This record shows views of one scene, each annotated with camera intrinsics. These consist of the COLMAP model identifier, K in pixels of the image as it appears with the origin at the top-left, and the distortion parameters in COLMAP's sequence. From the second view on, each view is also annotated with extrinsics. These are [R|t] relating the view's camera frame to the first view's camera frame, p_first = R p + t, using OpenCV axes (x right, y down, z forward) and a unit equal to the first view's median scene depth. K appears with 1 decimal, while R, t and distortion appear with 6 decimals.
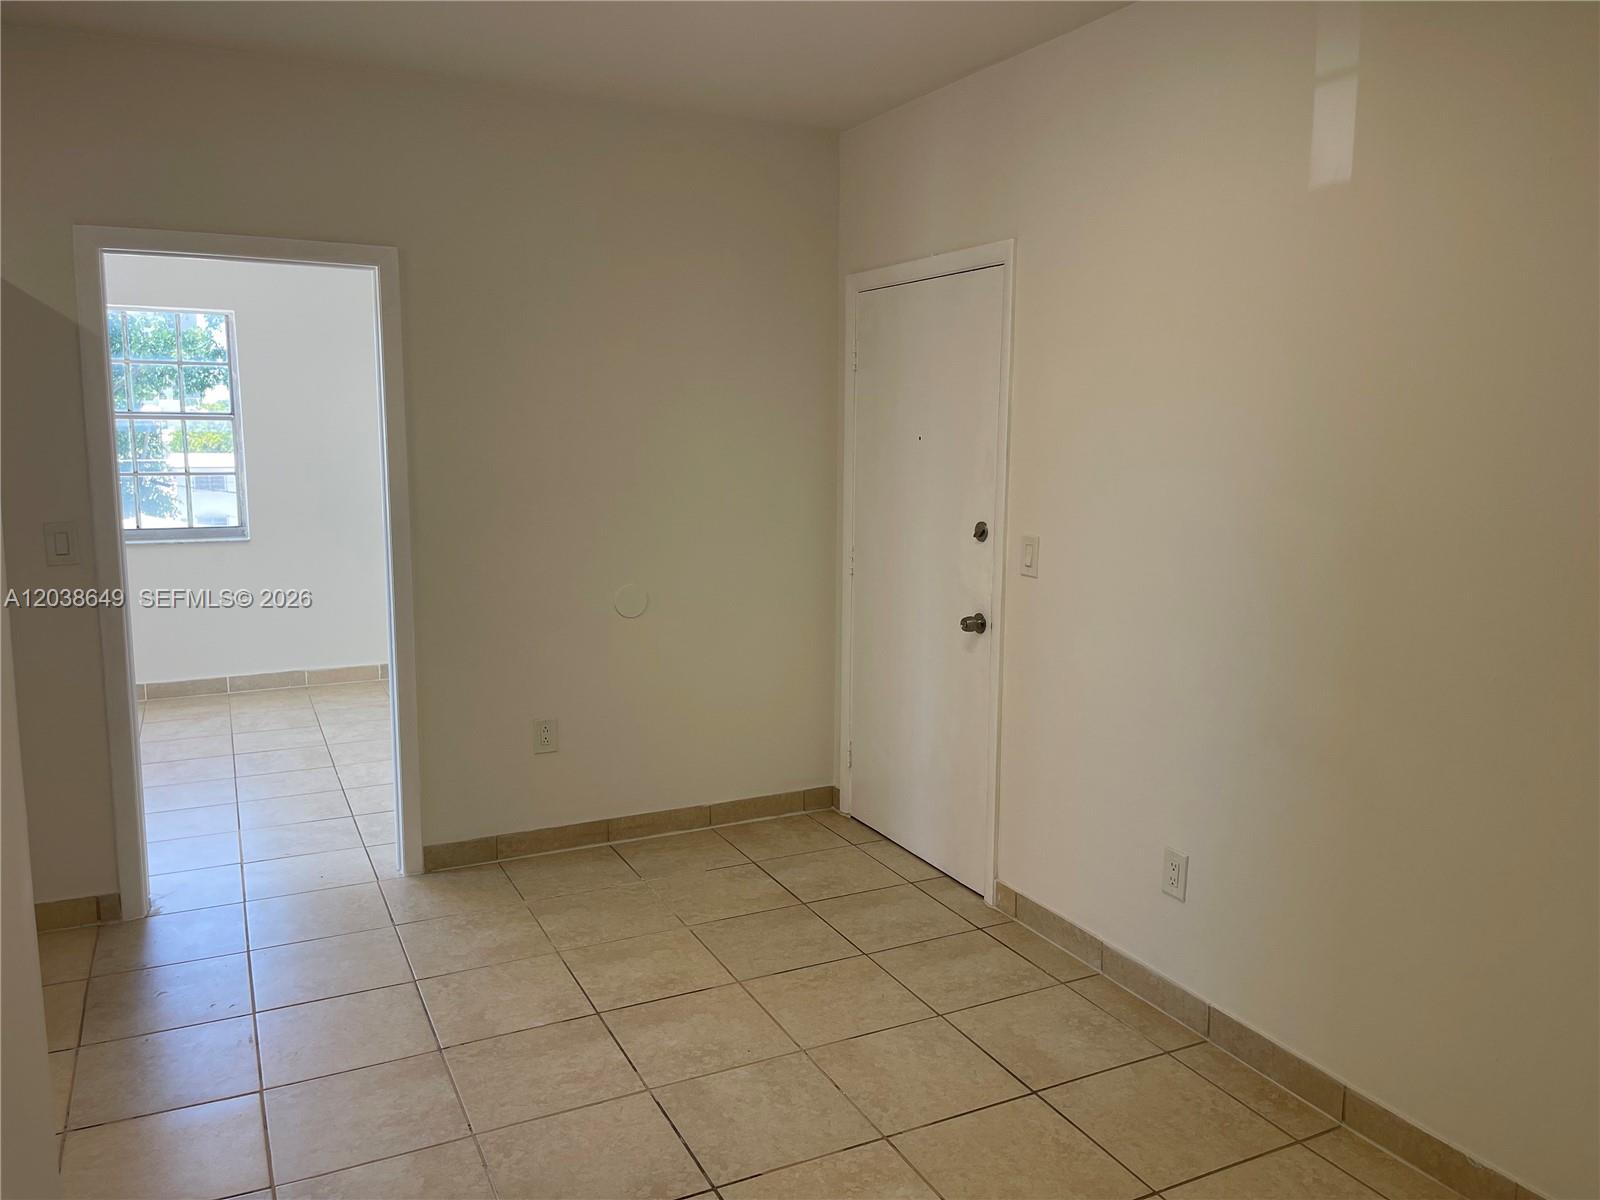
lens RADIAL K [[1221.6, 0, 804.1], [0, 1221.6, 597.5], [0, 0, 1]] dist [0.052481, -0.044091]
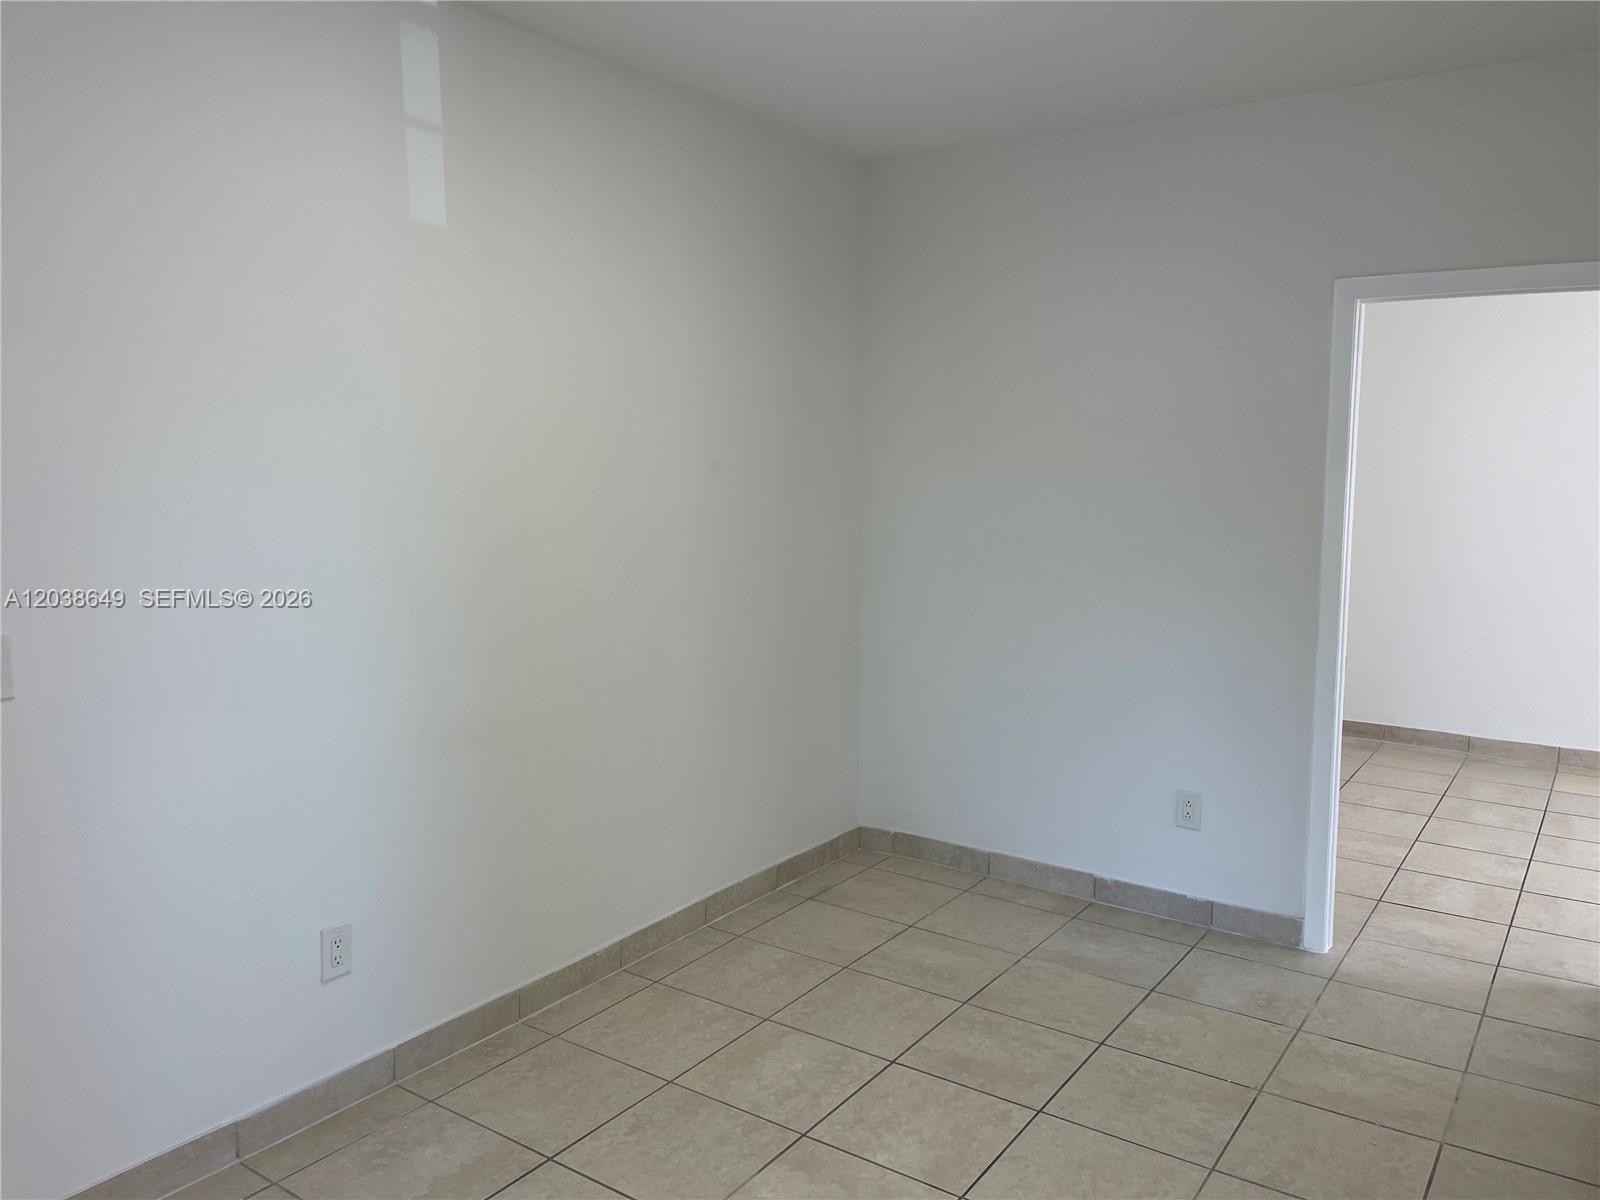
lens RADIAL K [[1221.6, 0, 808.6], [0, 1221.6, 607.2], [0, 0, 1]] dist [0.052481, -0.044091]
pose [[-0.492607, -0.117136, 0.862333, -0.622625], [0.118443, 0.972655, 0.199782, -0.157301], [-0.862154, 0.200551, -0.465262, 1.105803]]
